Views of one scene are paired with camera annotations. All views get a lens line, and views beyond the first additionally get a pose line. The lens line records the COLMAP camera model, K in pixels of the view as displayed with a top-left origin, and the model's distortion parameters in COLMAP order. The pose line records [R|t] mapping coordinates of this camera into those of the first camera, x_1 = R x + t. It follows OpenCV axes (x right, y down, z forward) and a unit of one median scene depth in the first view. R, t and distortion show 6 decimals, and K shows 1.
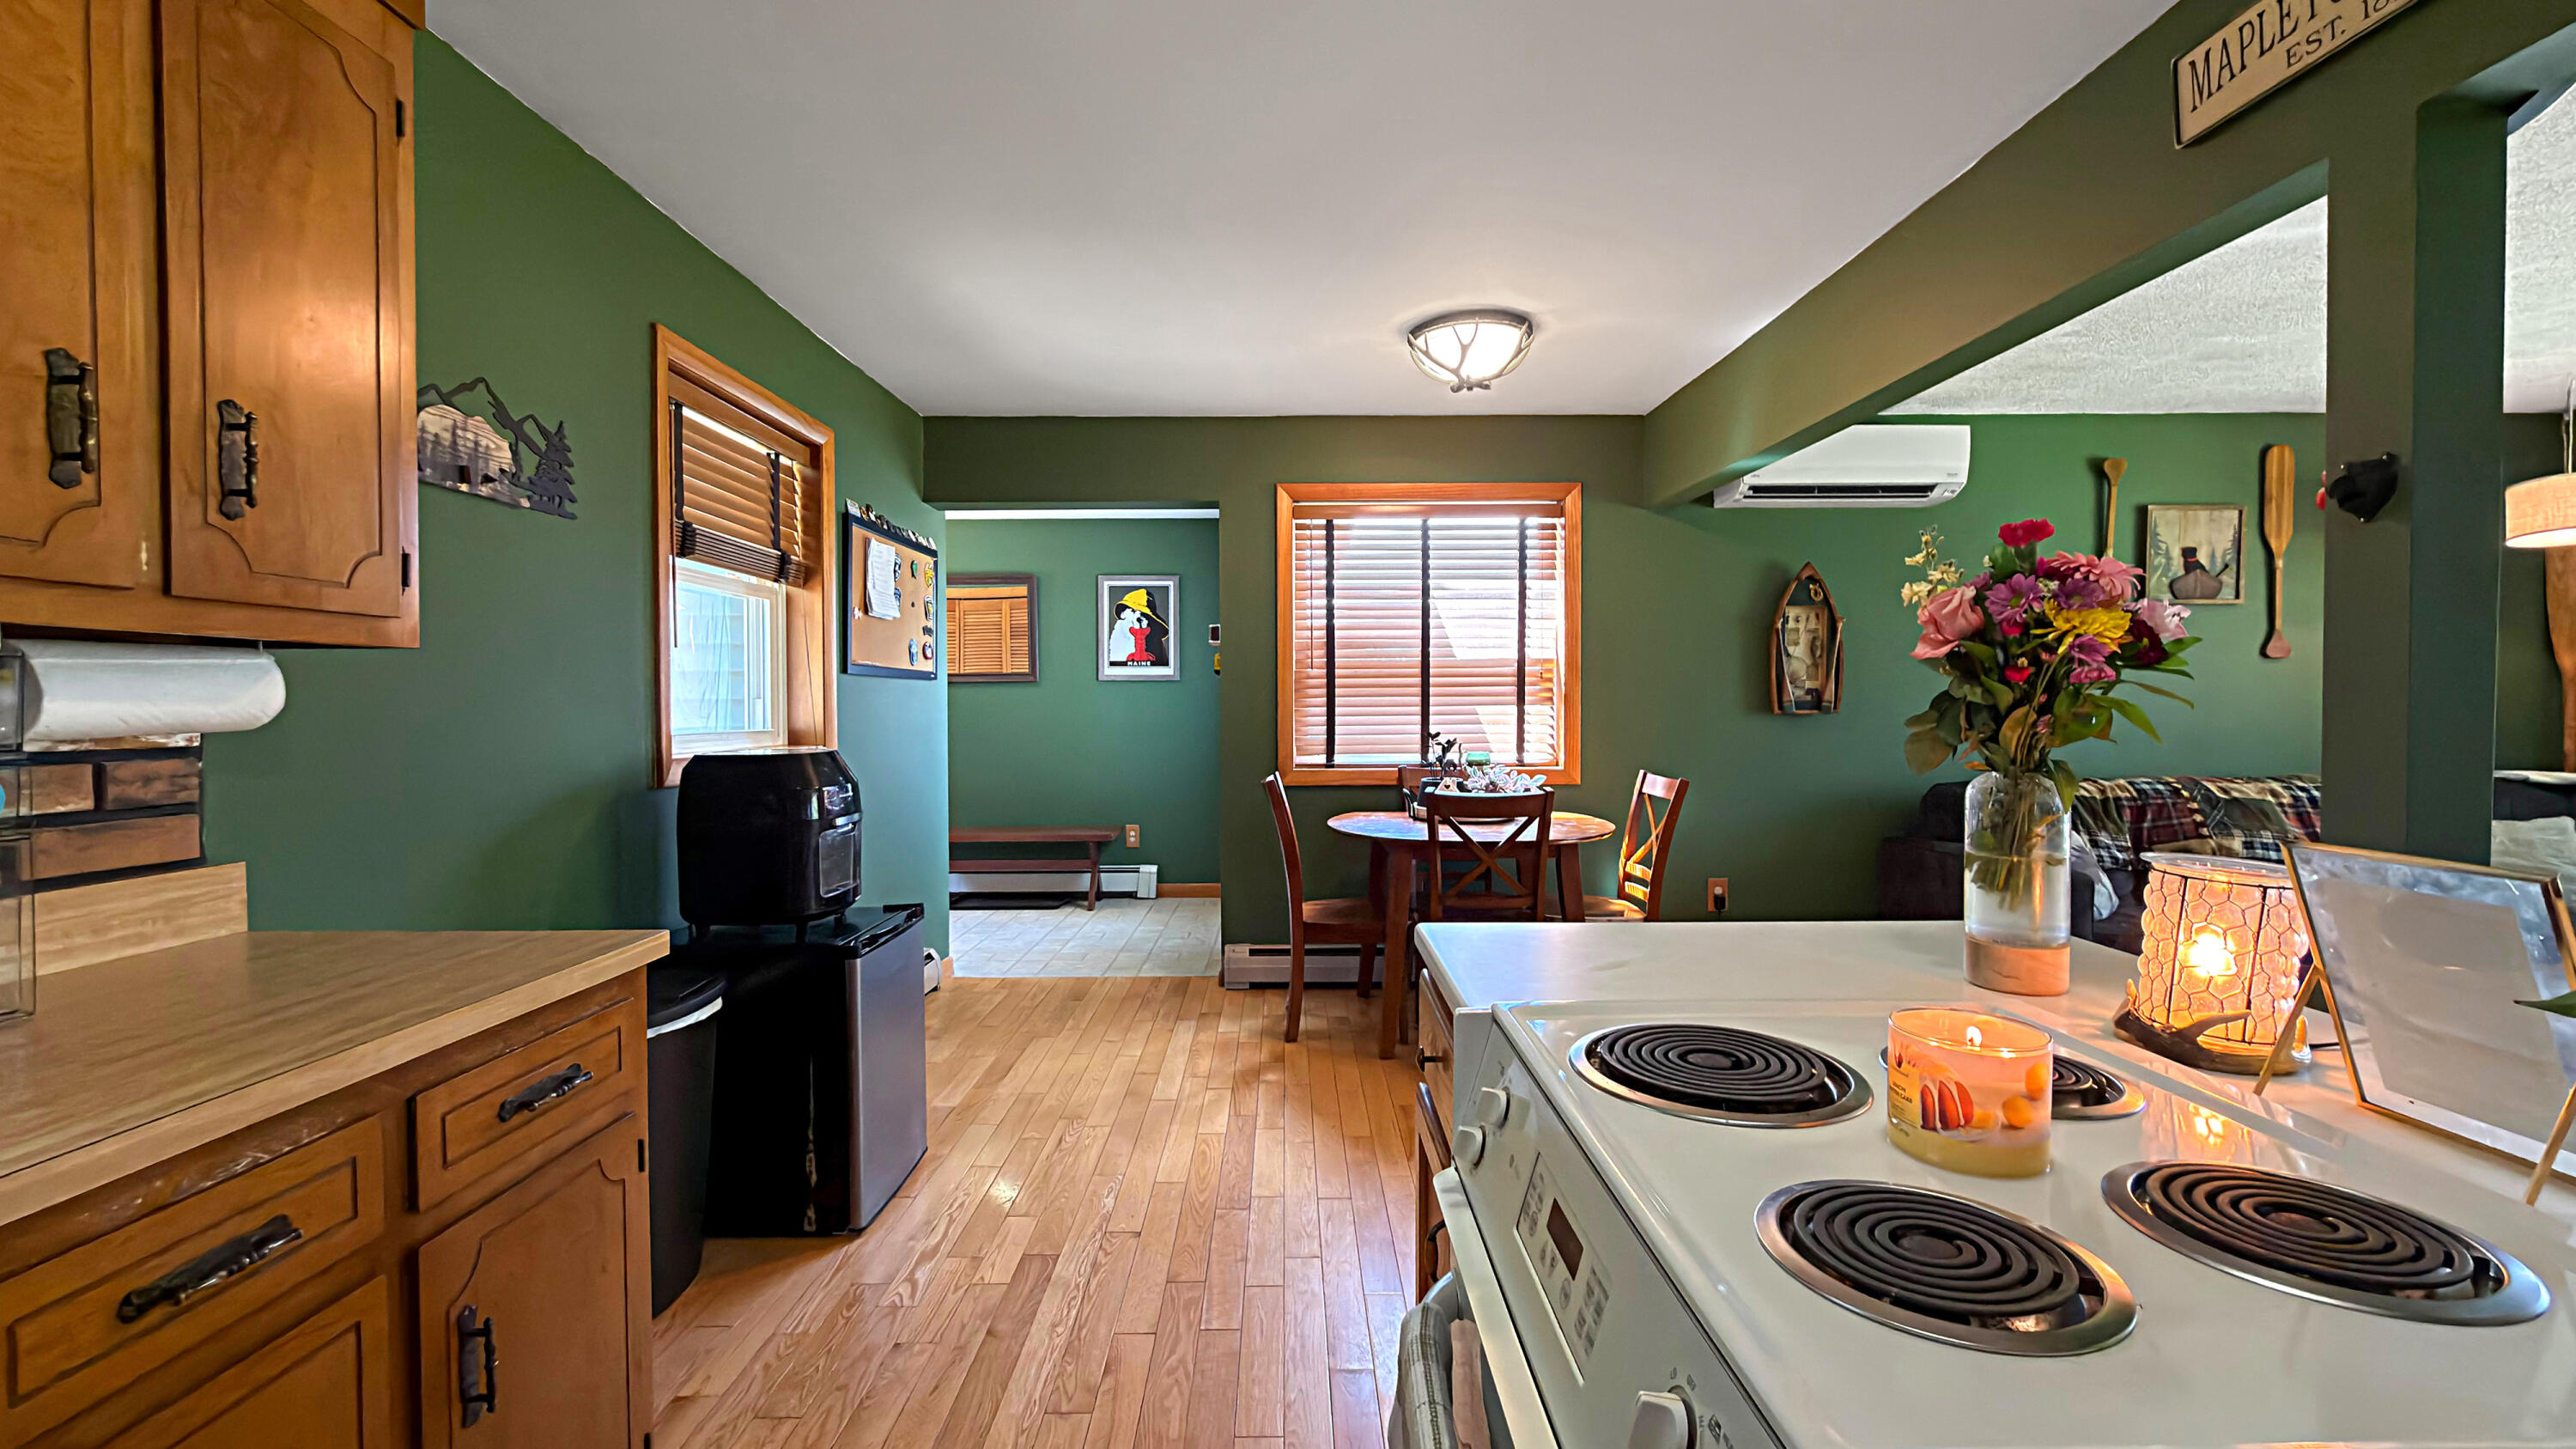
lens RADIAL K [[1028.2, 0, 1289.1], [0, 1028.2, 731.1], [0, 0, 1]] dist [0.001593, -0.000492]
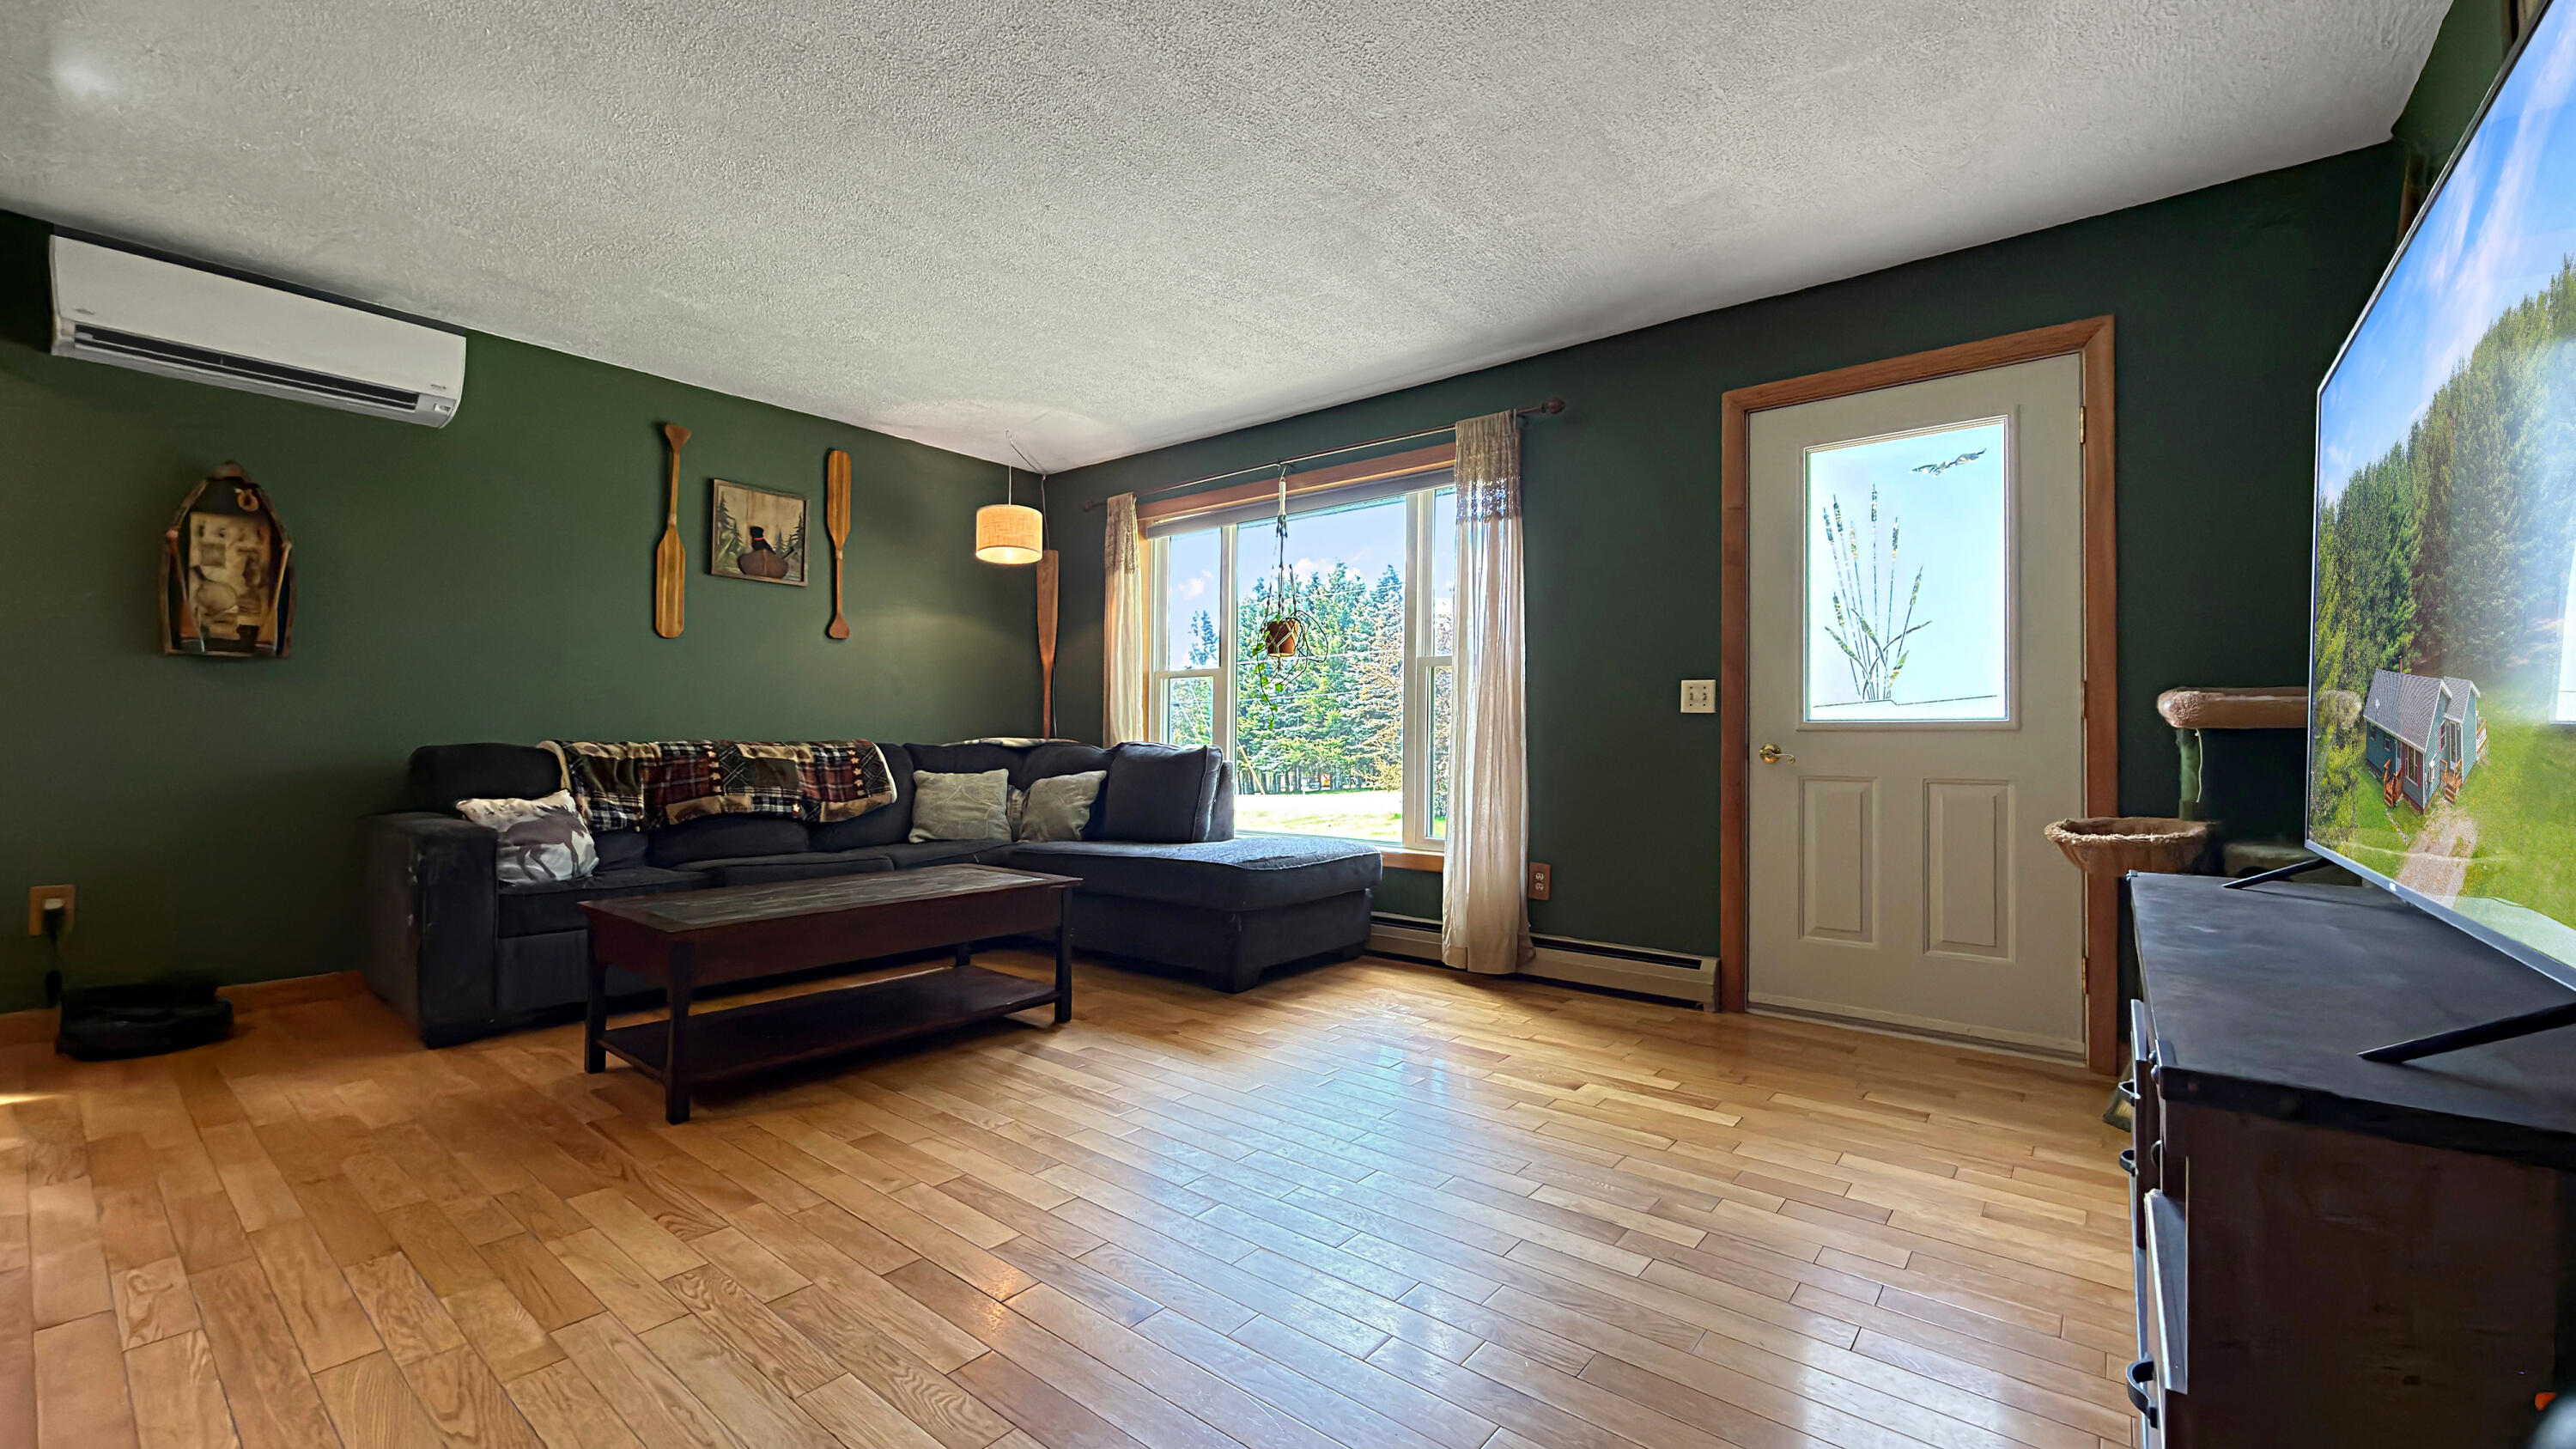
lens RADIAL K [[1028.2, 0, 1296.5], [0, 1028.2, 725.7], [0, 0, 1]] dist [0.001593, -0.000492]
pose [[0.629510, 0.021086, 0.776706, 0.427812], [0.010568, 0.999307, -0.035694, 0.072681], [-0.776921, 0.030678, 0.628851, -0.093568]]
